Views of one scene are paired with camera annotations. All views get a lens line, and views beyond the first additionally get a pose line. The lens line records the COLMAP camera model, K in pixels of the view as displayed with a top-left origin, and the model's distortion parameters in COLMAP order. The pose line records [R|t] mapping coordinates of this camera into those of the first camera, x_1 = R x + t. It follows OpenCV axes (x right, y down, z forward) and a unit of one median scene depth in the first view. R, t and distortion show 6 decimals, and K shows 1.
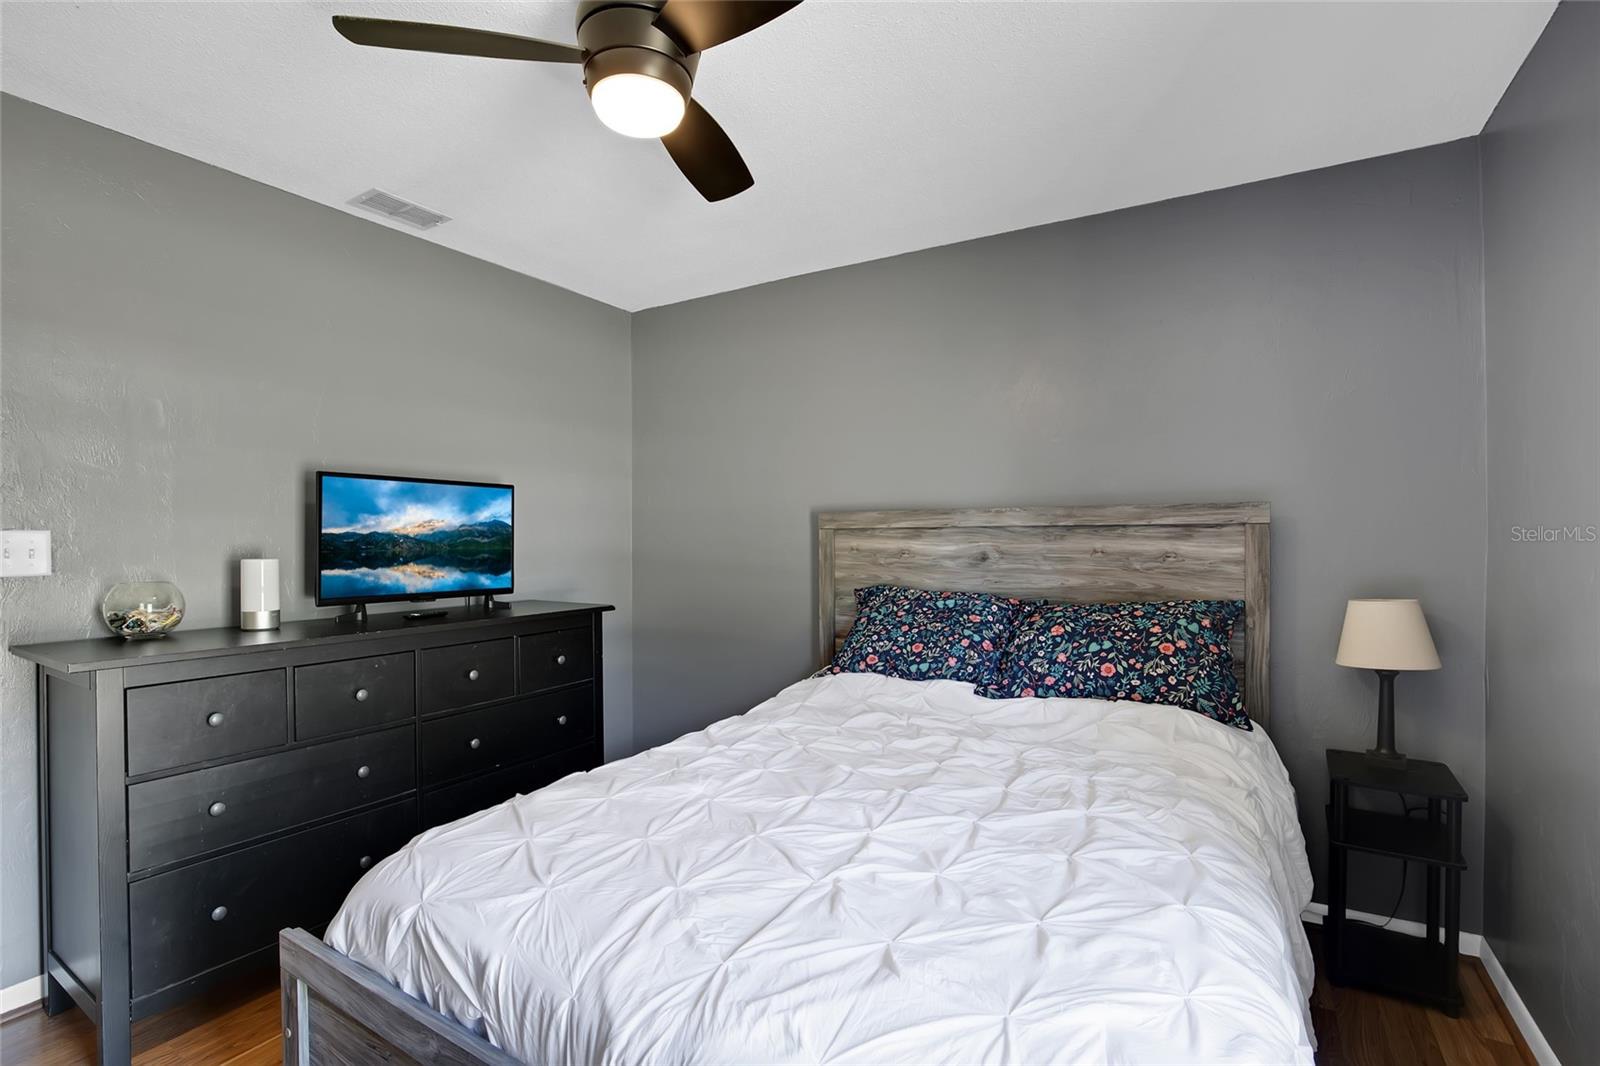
lens RADIAL K [[732.7, 0, 797.9], [0, 732.7, 533.5], [0, 0, 1]] dist [-0.038874, 0.008289]
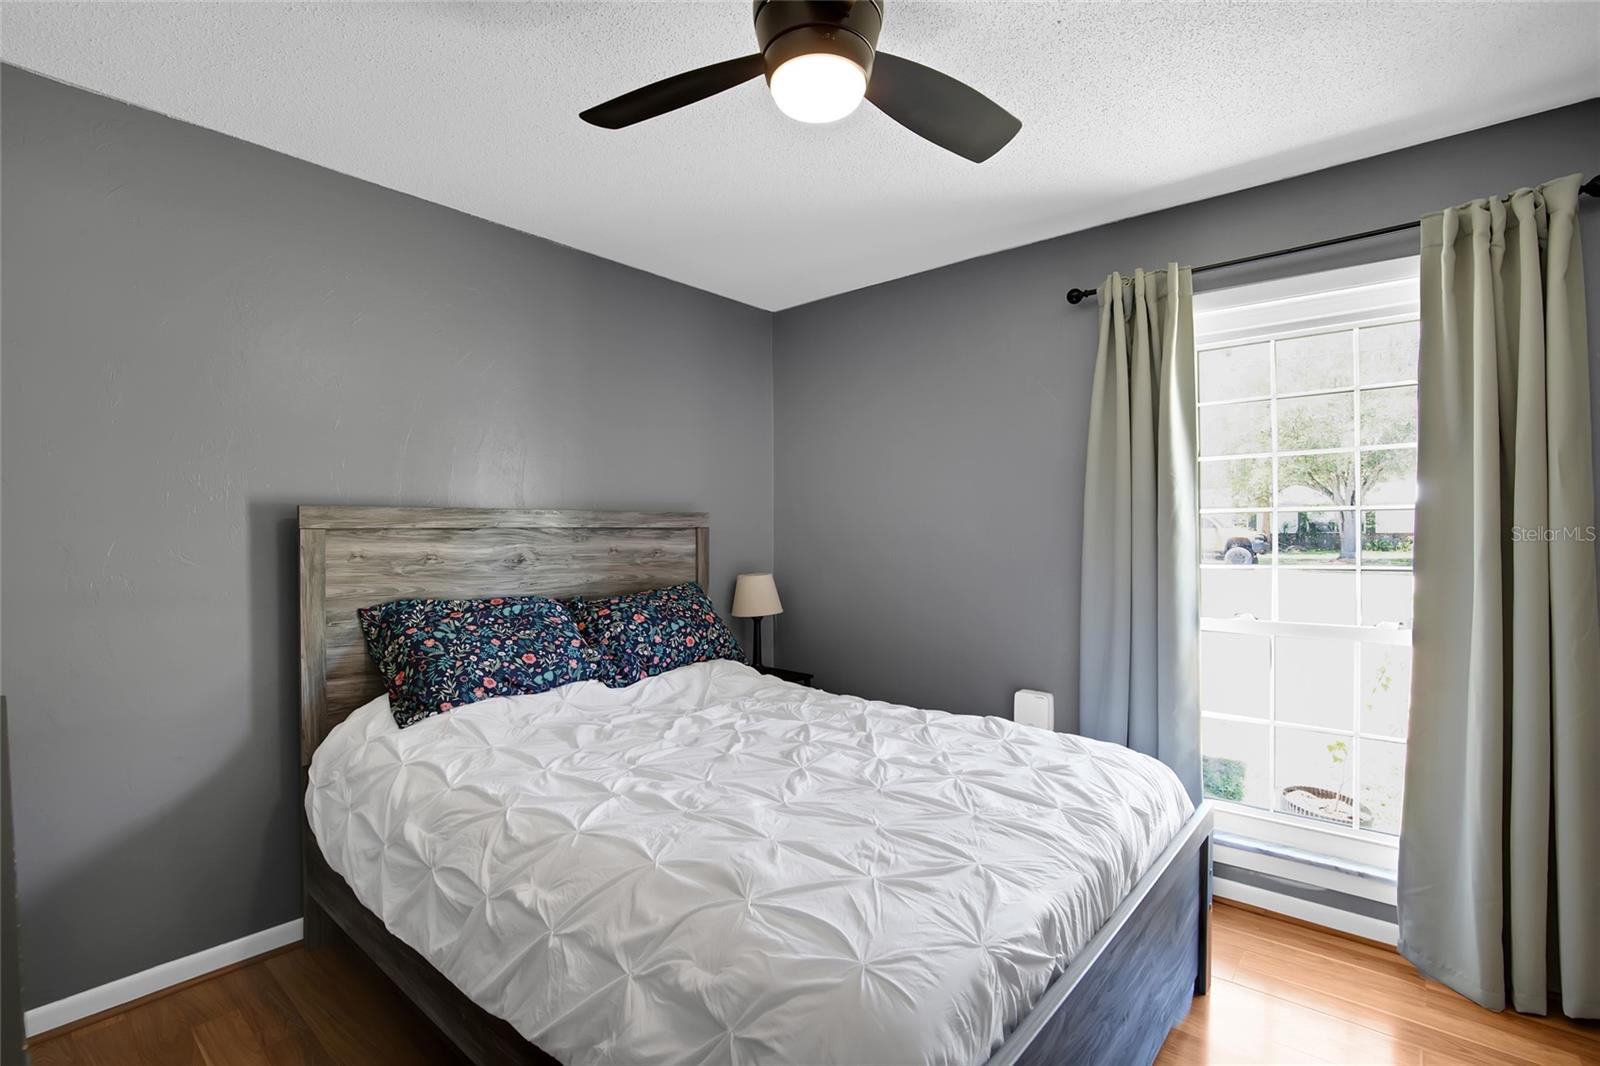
lens RADIAL K [[732.7, 0, 797.9], [0, 732.7, 533.5], [0, 0, 1]] dist [-0.038874, 0.008289]
pose [[0.163324, 0.003484, 0.986566, -0.676827], [0.005011, 0.999978, -0.004361, 0.004337], [-0.986560, 0.005656, 0.163303, 0.507226]]
